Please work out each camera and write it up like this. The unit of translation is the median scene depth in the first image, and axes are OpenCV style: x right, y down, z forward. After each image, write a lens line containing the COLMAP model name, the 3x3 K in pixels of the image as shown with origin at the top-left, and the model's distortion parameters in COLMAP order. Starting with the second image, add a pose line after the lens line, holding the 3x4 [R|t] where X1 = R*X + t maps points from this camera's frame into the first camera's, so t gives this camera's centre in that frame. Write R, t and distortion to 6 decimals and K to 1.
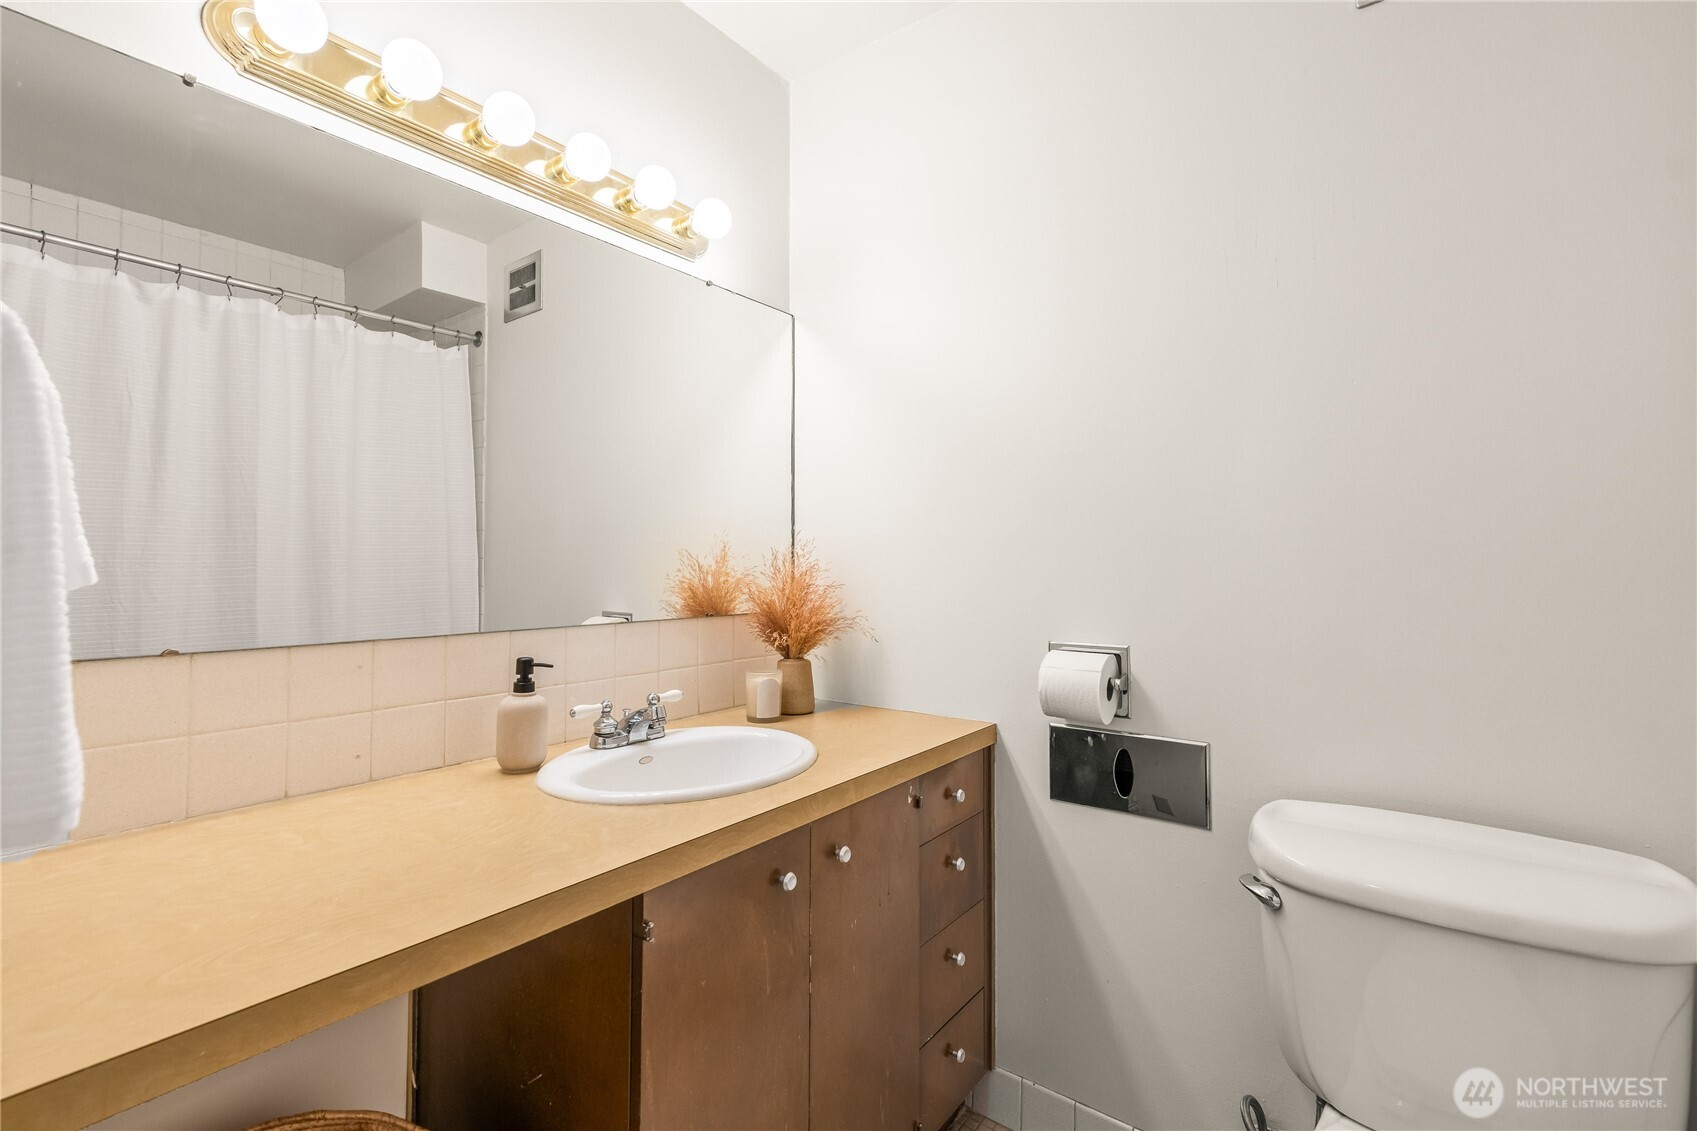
lens RADIAL K [[705.7, 0, 848.5], [0, 705.7, 565.5], [0, 0, 1]] dist [0.001831, -0.000045]
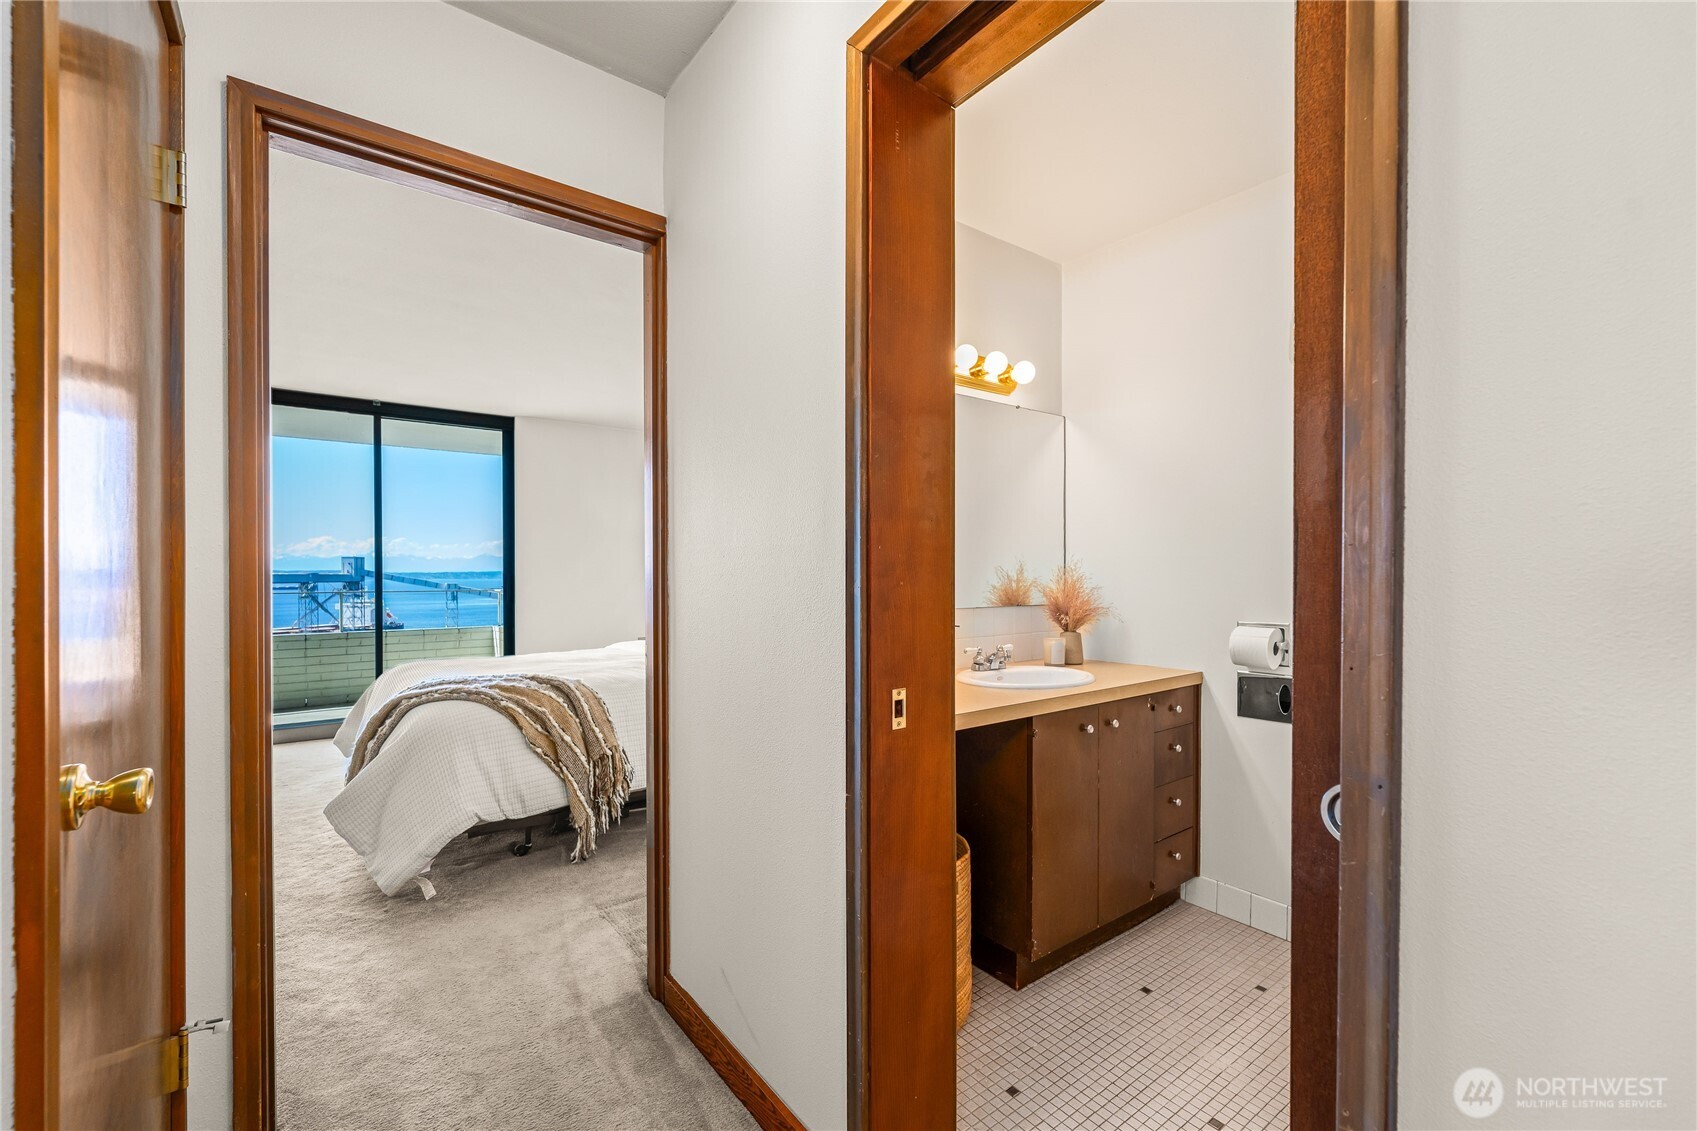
lens RADIAL K [[717.8, 0, 853.2], [0, 717.8, 591.2], [0, 0, 1]] dist [-0.001572, -0.000138]
pose [[0.966205, 0.002609, -0.257760, -0.150917], [0.002994, 0.999768, 0.021339, -0.001059], [0.257756, -0.021390, 0.965973, -0.845026]]
